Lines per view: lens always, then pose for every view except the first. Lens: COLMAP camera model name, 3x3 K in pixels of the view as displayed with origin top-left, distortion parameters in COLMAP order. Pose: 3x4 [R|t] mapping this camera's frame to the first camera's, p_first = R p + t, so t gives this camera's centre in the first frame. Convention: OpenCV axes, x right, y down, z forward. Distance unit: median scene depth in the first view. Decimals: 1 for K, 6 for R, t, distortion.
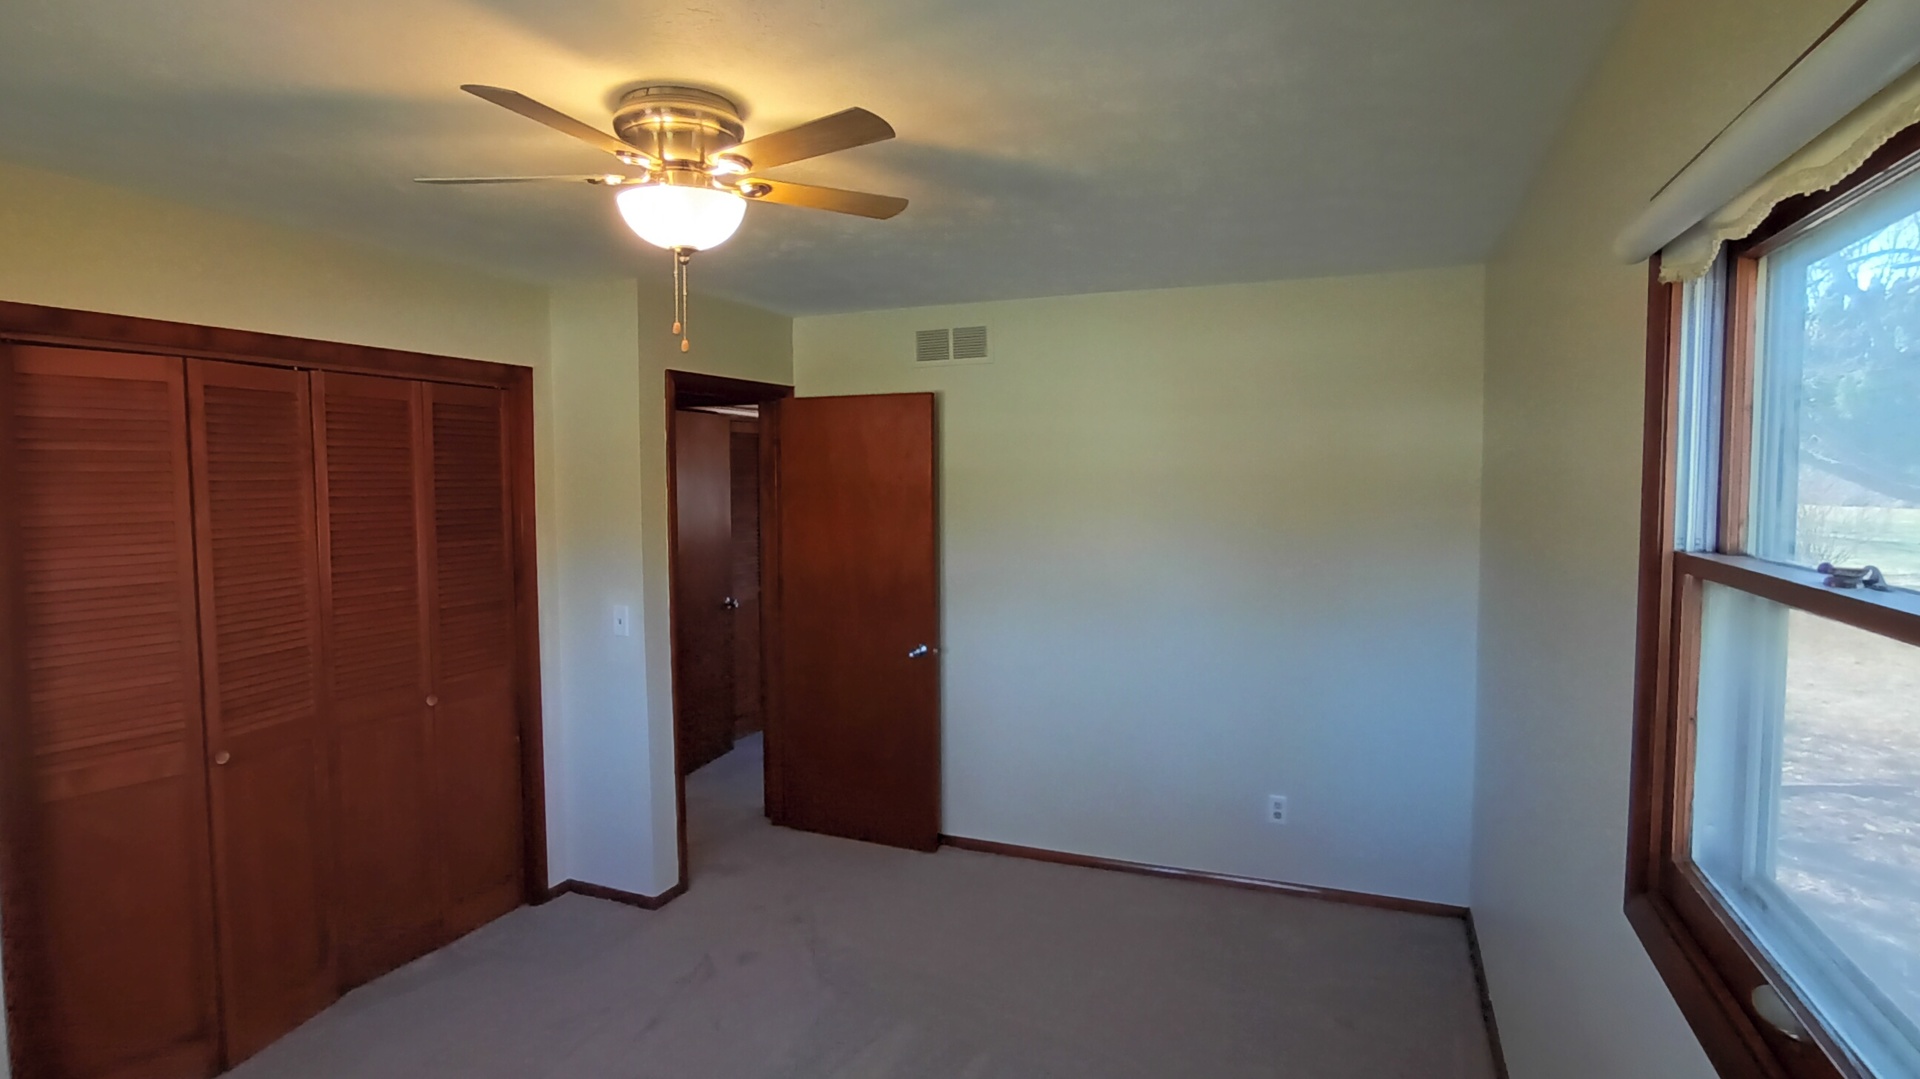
lens RADIAL K [[981.3, 0, 959.6], [0, 981.3, 526.7], [0, 0, 1]] dist [-0.059737, 0.047717]
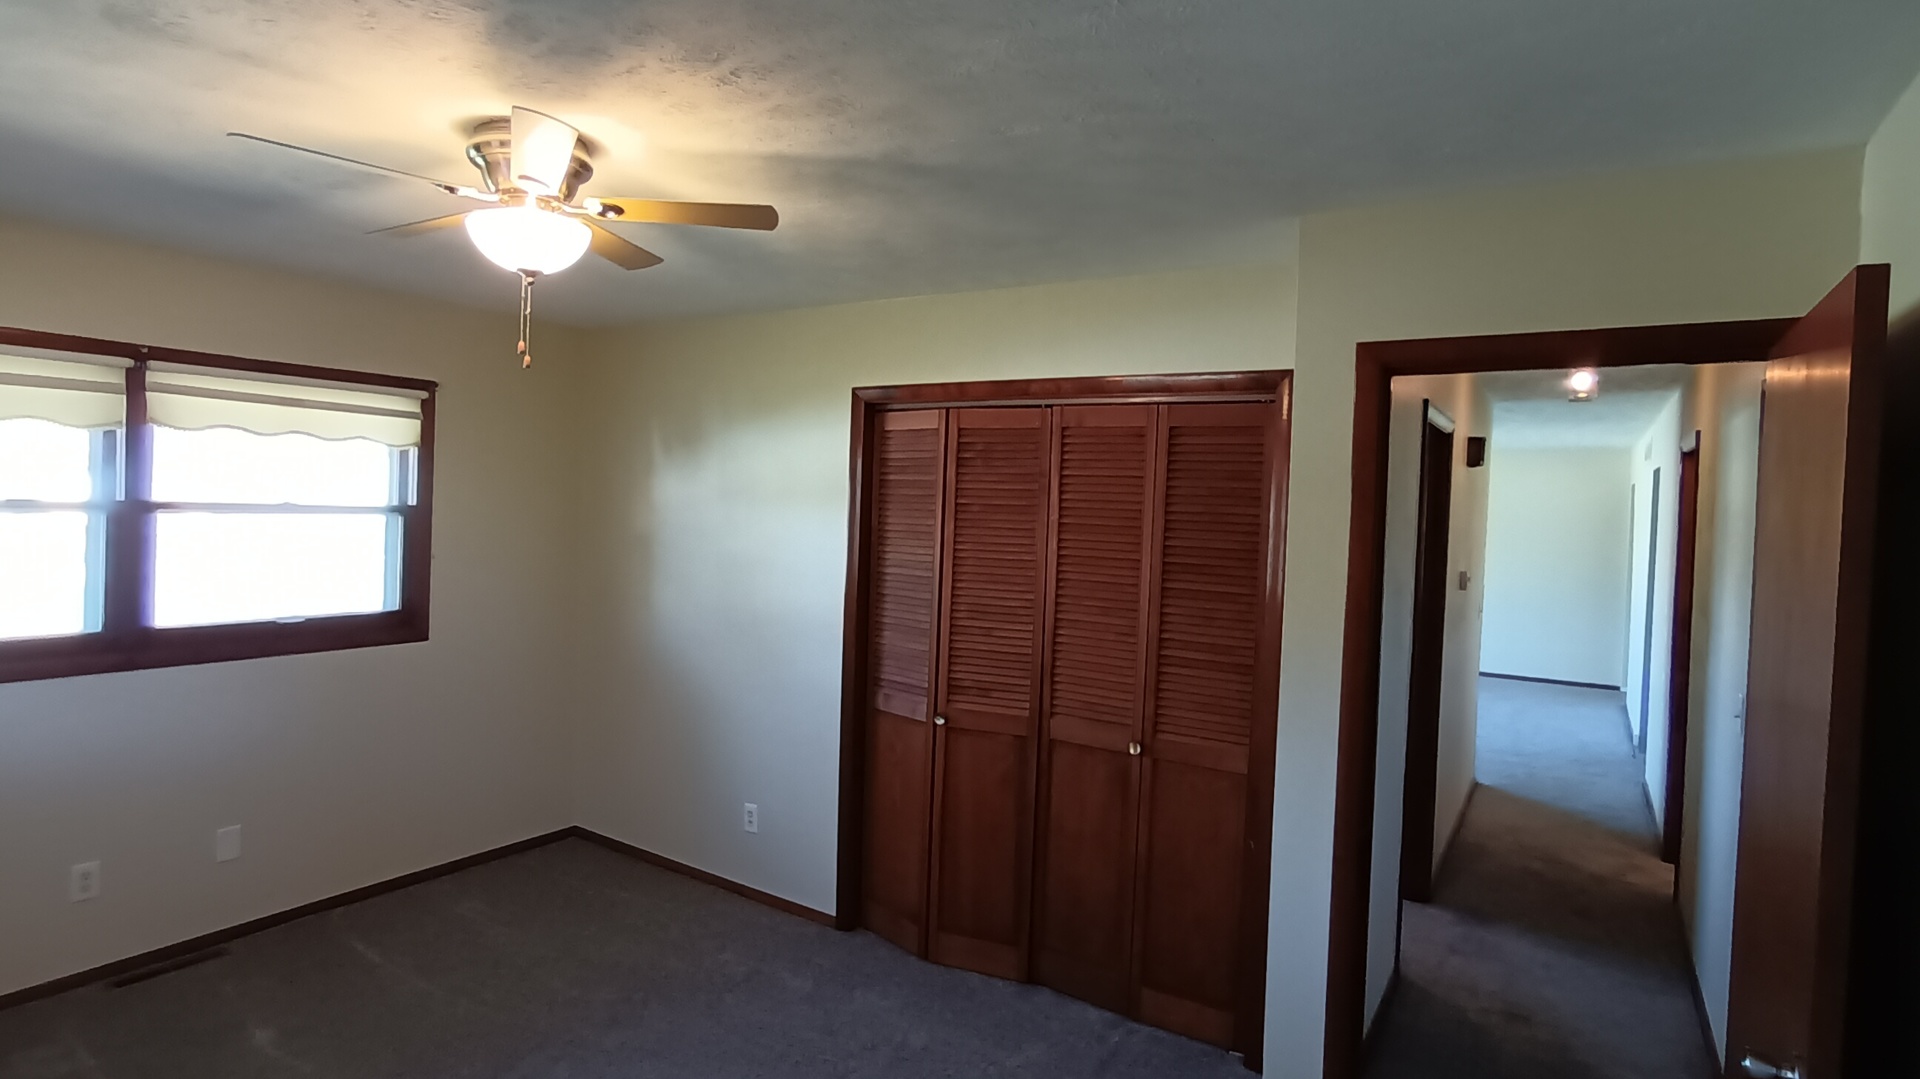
lens RADIAL K [[981.3, 0, 959.6], [0, 981.3, 526.7], [0, 0, 1]] dist [-0.059737, 0.047717]
pose [[-0.179956, 0.020125, -0.983469, 0.513849], [-0.088498, 0.995405, 0.036562, -0.065853], [0.979686, 0.093615, -0.177348, 1.267909]]
